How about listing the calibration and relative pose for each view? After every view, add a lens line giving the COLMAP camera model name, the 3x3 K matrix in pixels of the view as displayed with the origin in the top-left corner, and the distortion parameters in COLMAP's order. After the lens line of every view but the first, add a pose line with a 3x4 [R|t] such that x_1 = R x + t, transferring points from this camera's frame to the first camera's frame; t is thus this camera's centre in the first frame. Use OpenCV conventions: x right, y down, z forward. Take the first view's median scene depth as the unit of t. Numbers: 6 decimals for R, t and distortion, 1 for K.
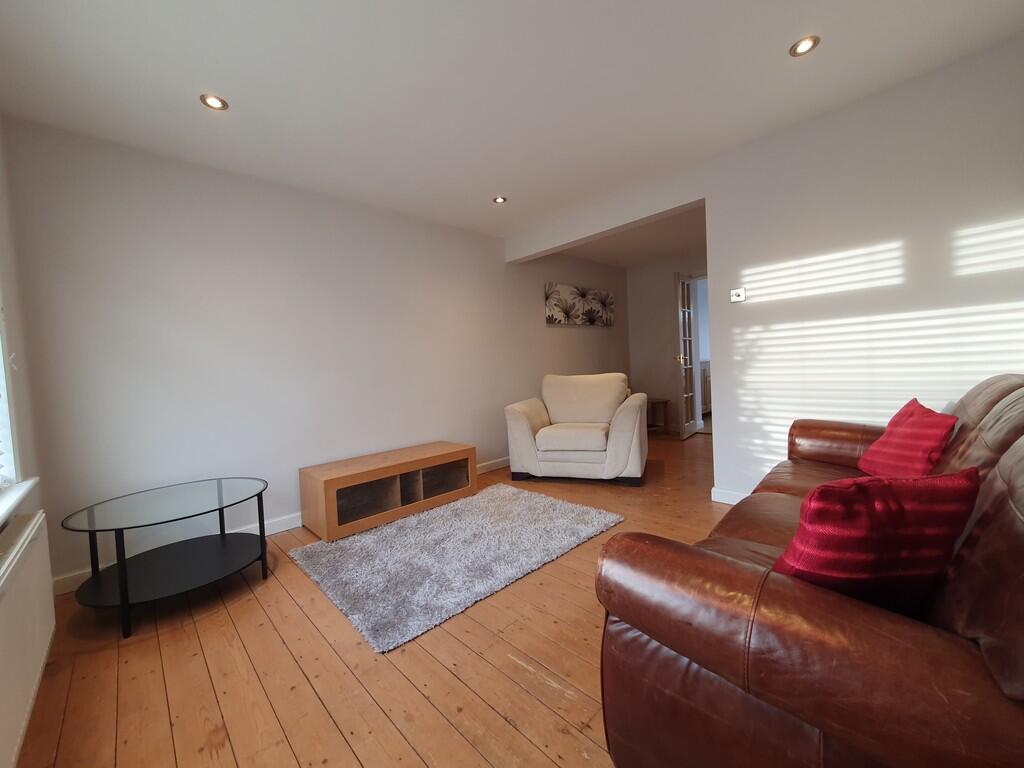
lens RADIAL K [[399.6, 0, 514.6], [0, 399.6, 382.4], [0, 0, 1]] dist [0.002996, 0.000210]
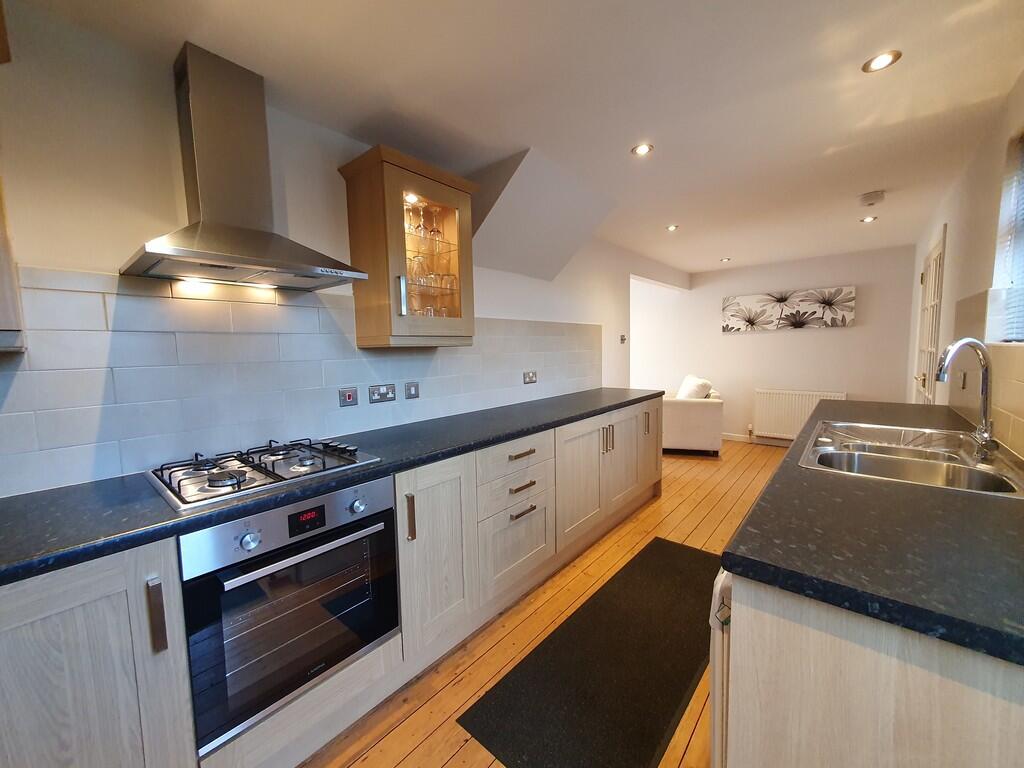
lens RADIAL K [[399.6, 0, 514.6], [0, 399.6, 382.4], [0, 0, 1]] dist [0.002996, 0.000210]
pose [[0.094096, 0.112473, -0.989190, 1.138205], [-0.049353, 0.992903, 0.108200, -0.088253], [0.994339, 0.038638, 0.098979, 0.239173]]
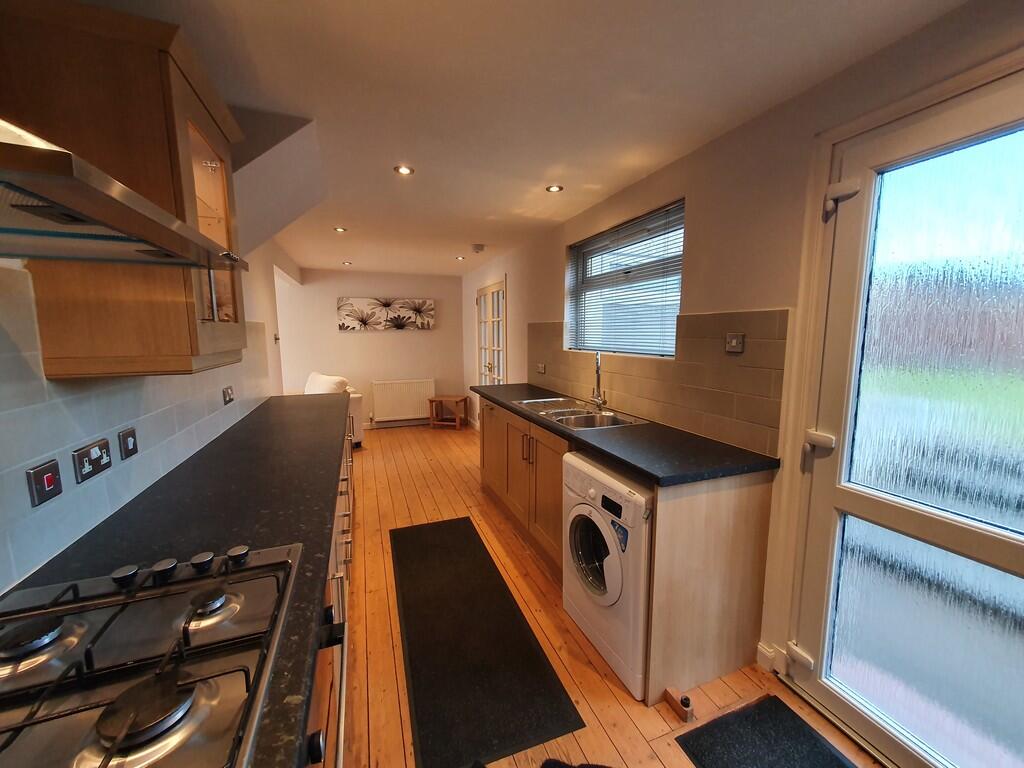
lens RADIAL K [[399.6, 0, 514.6], [0, 399.6, 382.4], [0, 0, 1]] dist [0.002996, 0.000210]
pose [[0.918148, 0.076417, -0.388799, 1.015205], [-0.051638, 0.995935, 0.073804, -0.095934], [0.392859, -0.047686, 0.918362, 0.038241]]
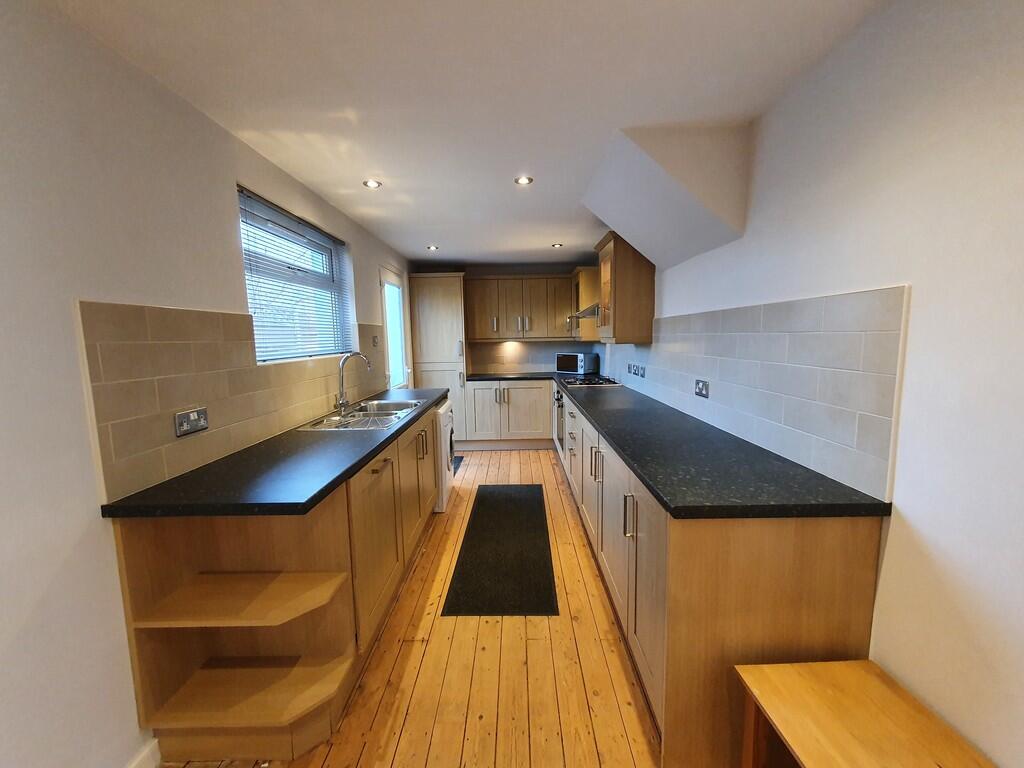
lens RADIAL K [[399.6, 0, 514.6], [0, 399.6, 382.4], [0, 0, 1]] dist [0.002996, 0.000210]
pose [[-0.712234, -0.037683, 0.700930, 0.388861], [0.086379, 0.986263, 0.140796, -0.120549], [-0.696607, 0.160825, -0.699195, 0.774585]]
